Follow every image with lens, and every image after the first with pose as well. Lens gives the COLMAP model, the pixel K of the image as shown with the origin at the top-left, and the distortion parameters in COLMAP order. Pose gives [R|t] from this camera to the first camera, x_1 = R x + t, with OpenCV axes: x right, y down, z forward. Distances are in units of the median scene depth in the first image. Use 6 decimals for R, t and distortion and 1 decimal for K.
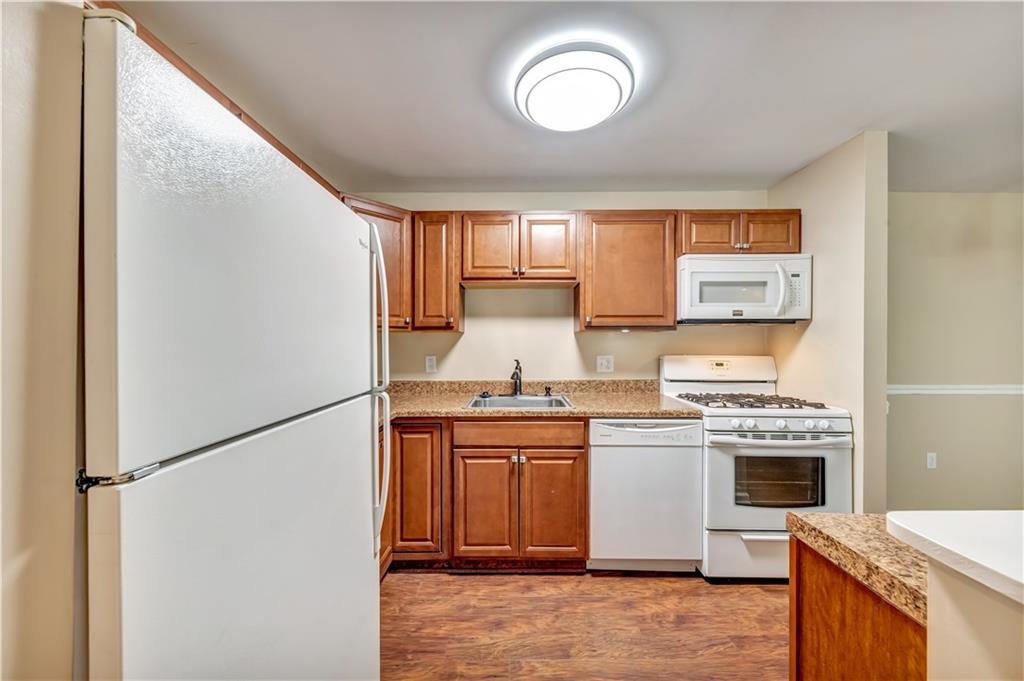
lens RADIAL K [[370.4, 0, 516.6], [0, 370.4, 344.6], [0, 0, 1]] dist [0.001225, 0.000092]
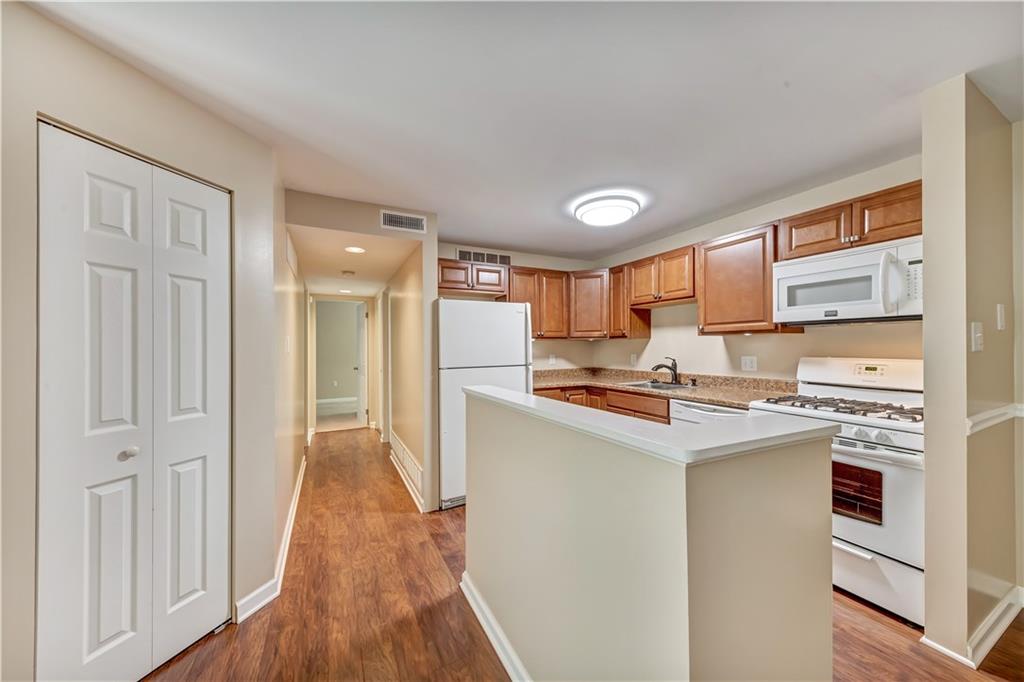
lens RADIAL K [[361.9, 0, 517.3], [0, 361.9, 346.9], [0, 0, 1]] dist [0.001168, -0.000011]
pose [[0.472403, -0.001911, -0.881381, 1.001112], [0.005692, 0.999983, 0.000882, -0.003656], [0.881364, -0.005434, 0.472406, -0.157620]]
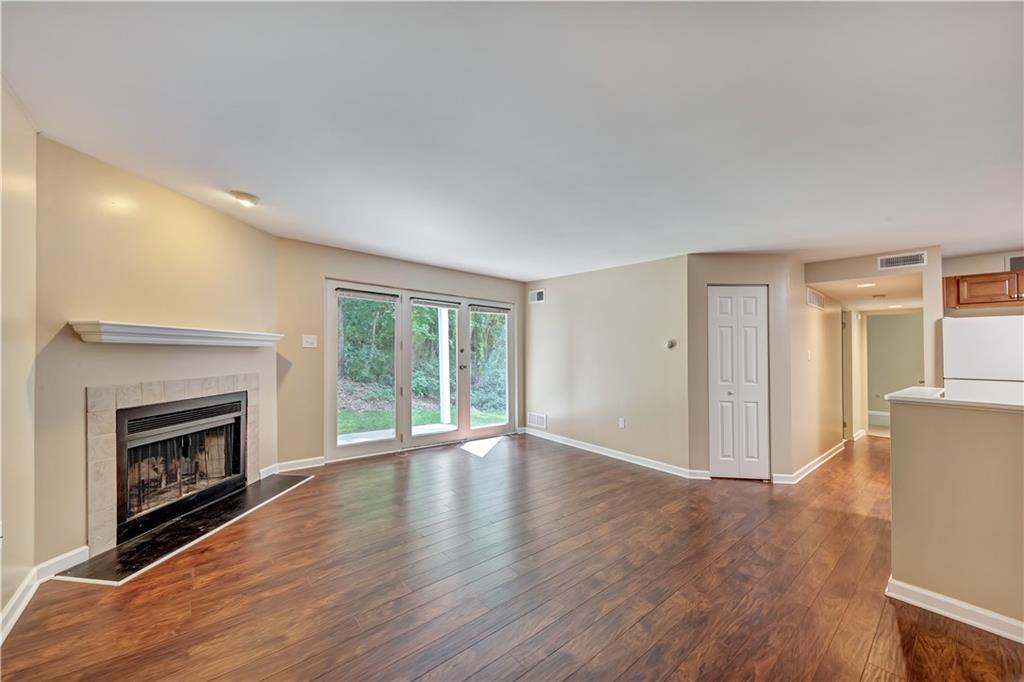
lens RADIAL K [[381.6, 0, 513.7], [0, 381.6, 351.2], [0, 0, 1]] dist [0.000903, -0.003131]
pose [[-0.748756, -0.017583, -0.662613, 2.061045], [-0.020210, 0.999789, -0.003693, 0.002597], [0.662538, 0.010626, -0.748953, 0.201460]]
